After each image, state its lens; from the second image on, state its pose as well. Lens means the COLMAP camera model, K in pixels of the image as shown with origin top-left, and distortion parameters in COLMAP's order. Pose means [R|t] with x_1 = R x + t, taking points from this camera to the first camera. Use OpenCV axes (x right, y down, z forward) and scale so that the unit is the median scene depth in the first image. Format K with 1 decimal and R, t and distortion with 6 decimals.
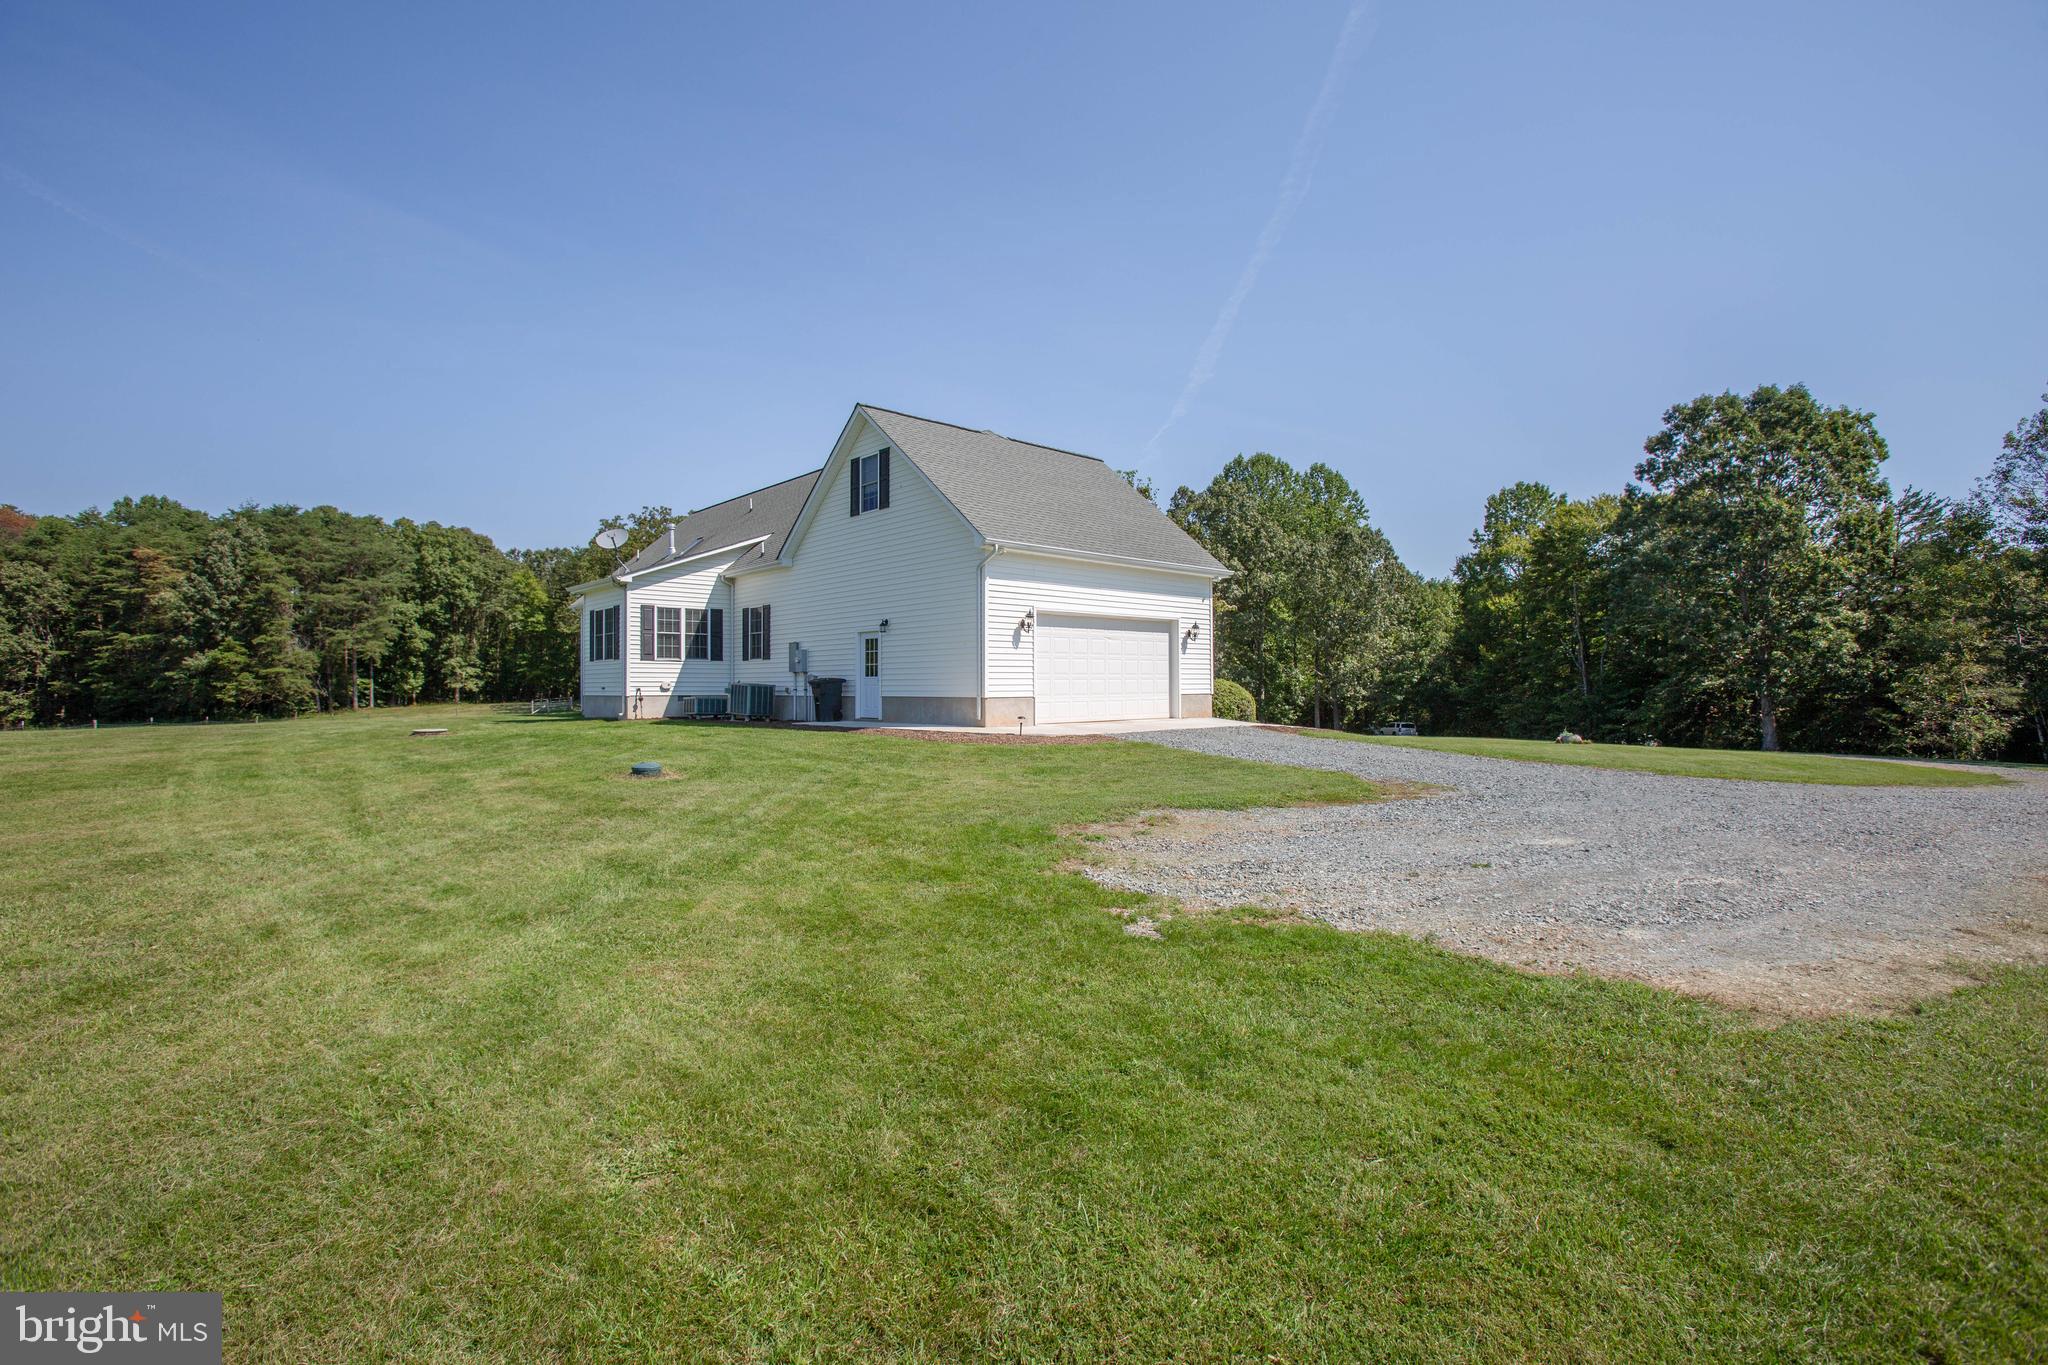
lens RADIAL K [[987.3, 0, 1024.0], [0, 987.3, 682.5], [0, 0, 1]] dist [-0.000378, 0.000056]
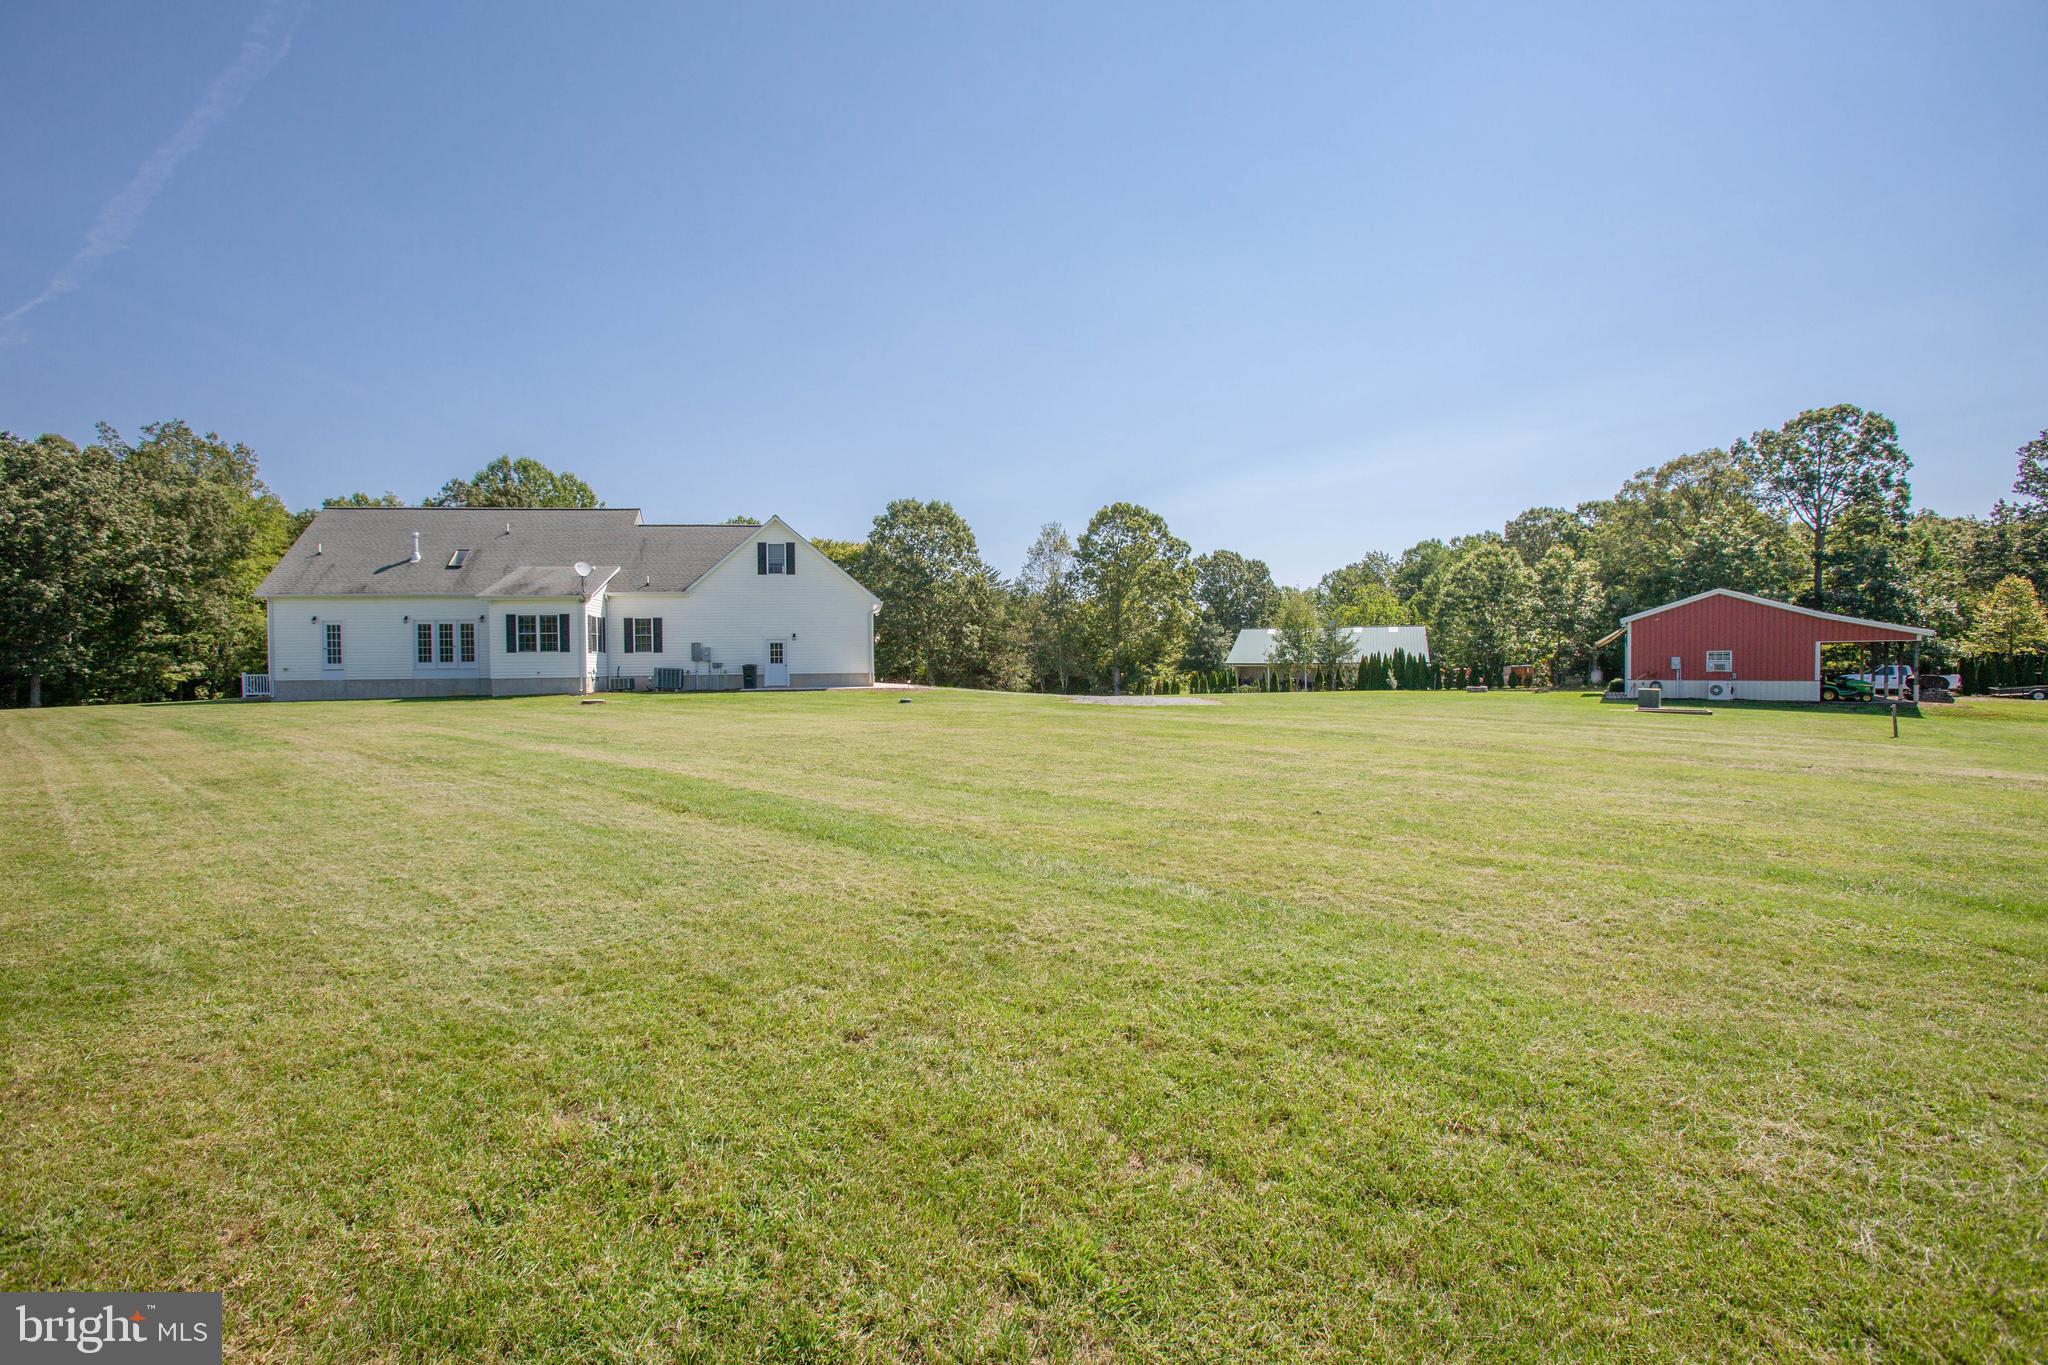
lens RADIAL K [[987.3, 0, 1024.0], [0, 987.3, 682.5], [0, 0, 1]] dist [-0.000378, 0.000056]
pose [[0.587572, -0.023049, 0.808844, -1.206065], [0.005546, 0.999685, 0.024459, -0.011243], [-0.809153, -0.009886, 0.587515, -0.408266]]
